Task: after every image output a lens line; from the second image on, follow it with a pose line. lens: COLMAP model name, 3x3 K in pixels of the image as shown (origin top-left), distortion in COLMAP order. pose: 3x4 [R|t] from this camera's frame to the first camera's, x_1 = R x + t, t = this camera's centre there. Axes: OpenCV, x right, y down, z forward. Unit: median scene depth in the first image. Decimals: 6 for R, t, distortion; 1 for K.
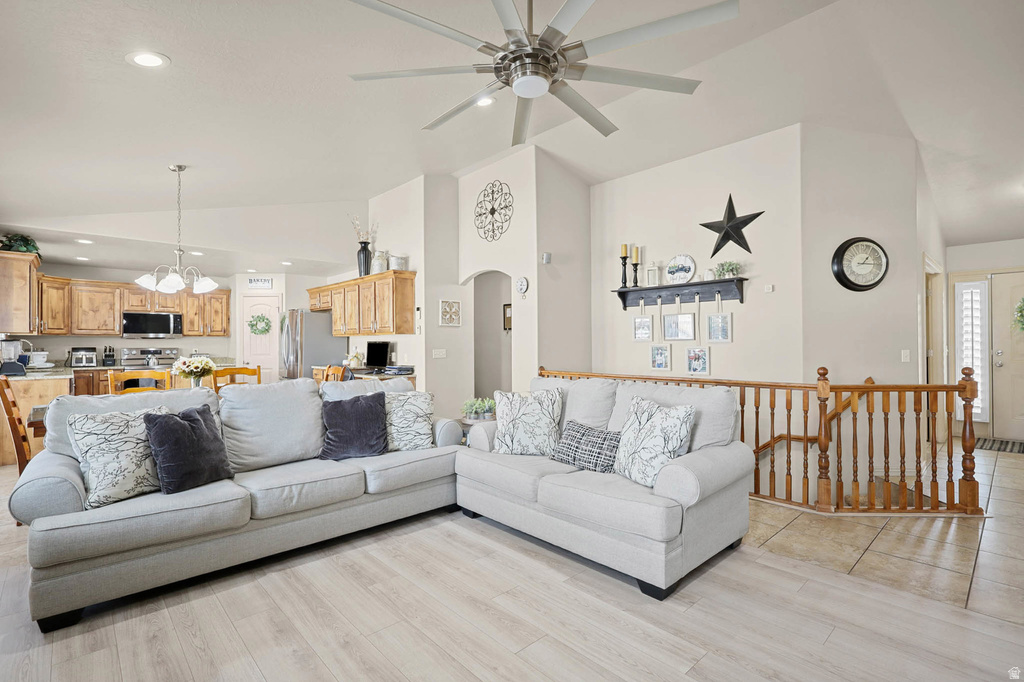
lens RADIAL K [[478.1, 0, 512.0], [0, 478.1, 341.0], [0, 0, 1]] dist [-0.001436, -0.000157]
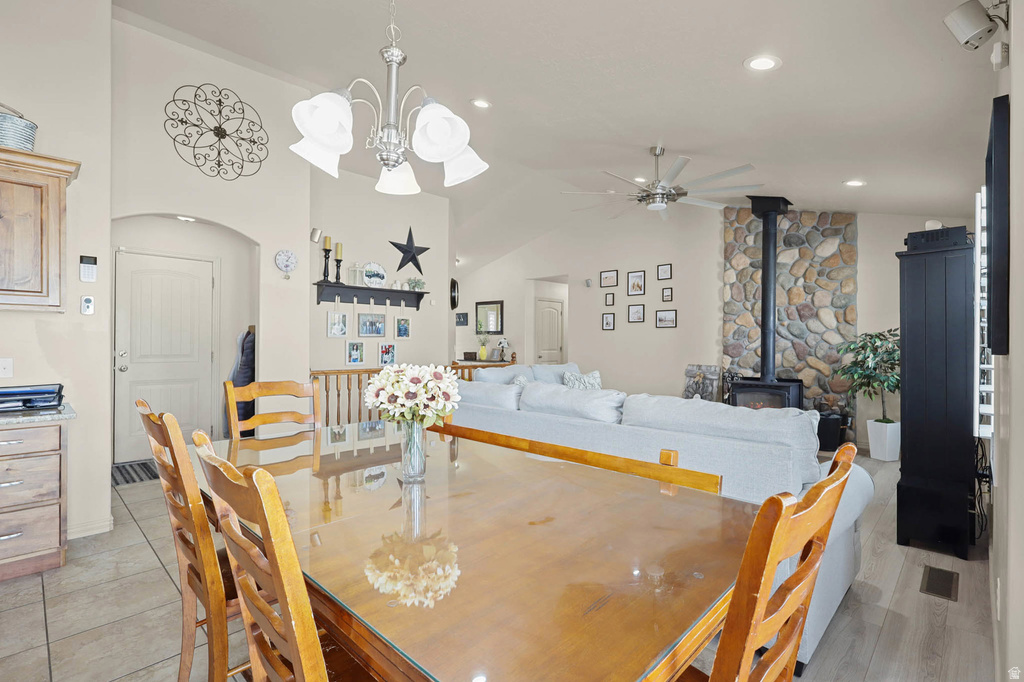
lens RADIAL K [[484.3, 0, 508.3], [0, 484.3, 347.8], [0, 0, 1]] dist [-0.003643, 0.000320]
pose [[-0.051247, -0.006907, 0.998662, -0.623177], [-0.010158, 0.999928, 0.006395, 0.010205], [-0.998634, -0.009816, -0.051314, 0.558714]]
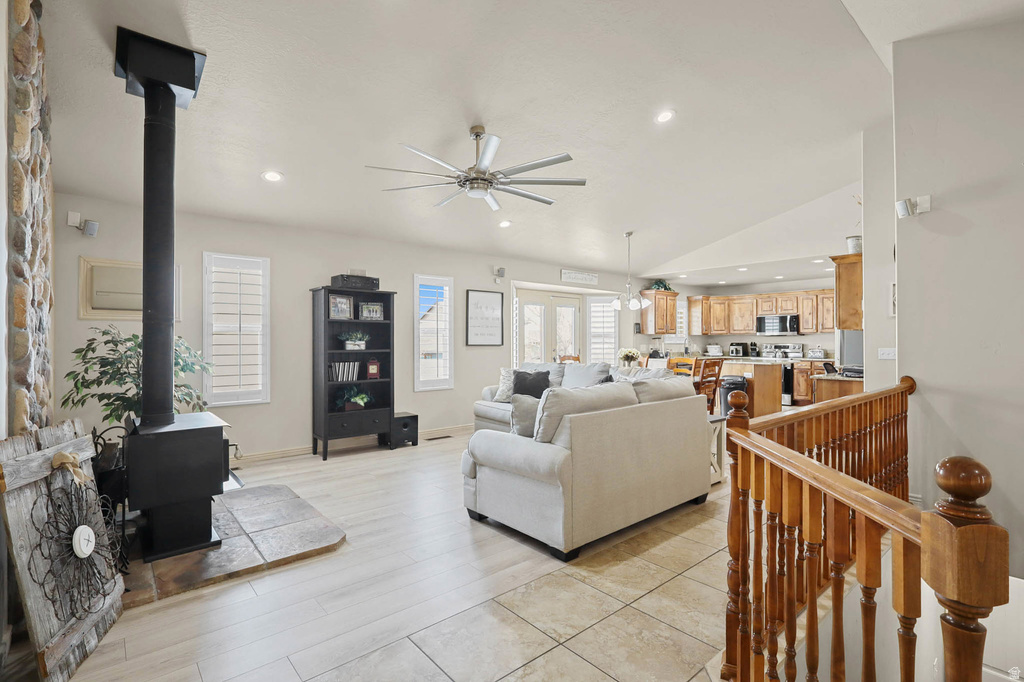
lens RADIAL K [[483.3, 0, 512.0], [0, 483.3, 341.0], [0, 0, 1]] dist [-0.003277, -0.000359]
pose [[-0.042862, 0.002317, -0.999078, 0.588916], [0.008229, 0.999964, 0.001966, -0.000044], [0.999047, -0.008137, -0.042880, 0.394868]]
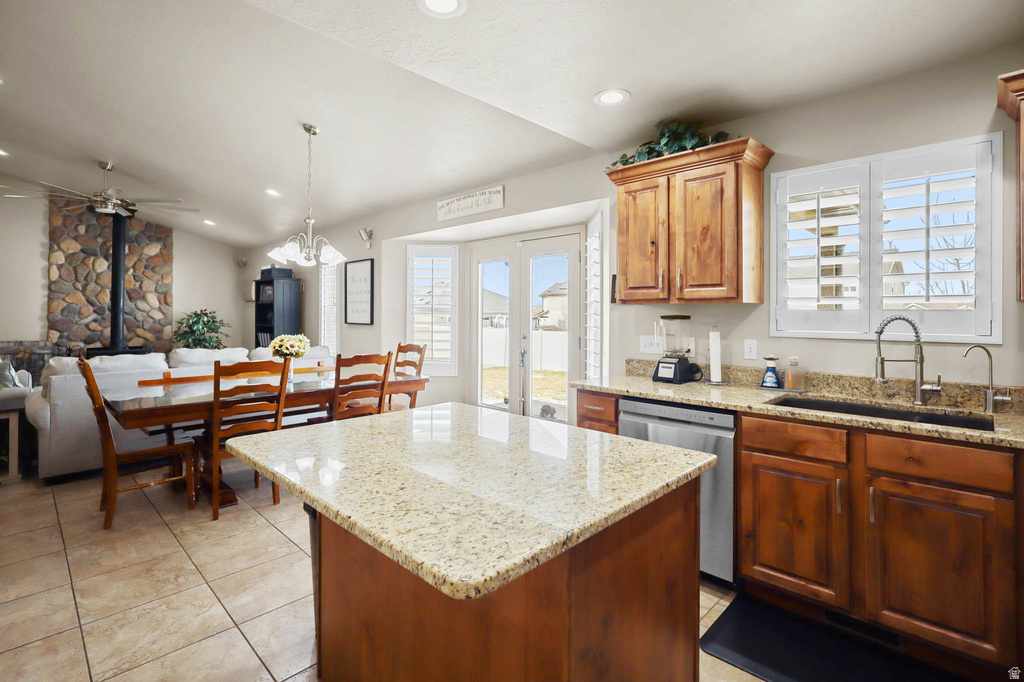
lens RADIAL K [[482.7, 0, 510.4], [0, 482.7, 312.6], [0, 0, 1]] dist [-0.000798, 0.000154]
pose [[-0.999193, -0.000050, -0.040178, -0.619817], [0.000330, 0.999955, -0.009437, -0.001378], [0.040177, -0.009443, -0.999148, 1.152015]]
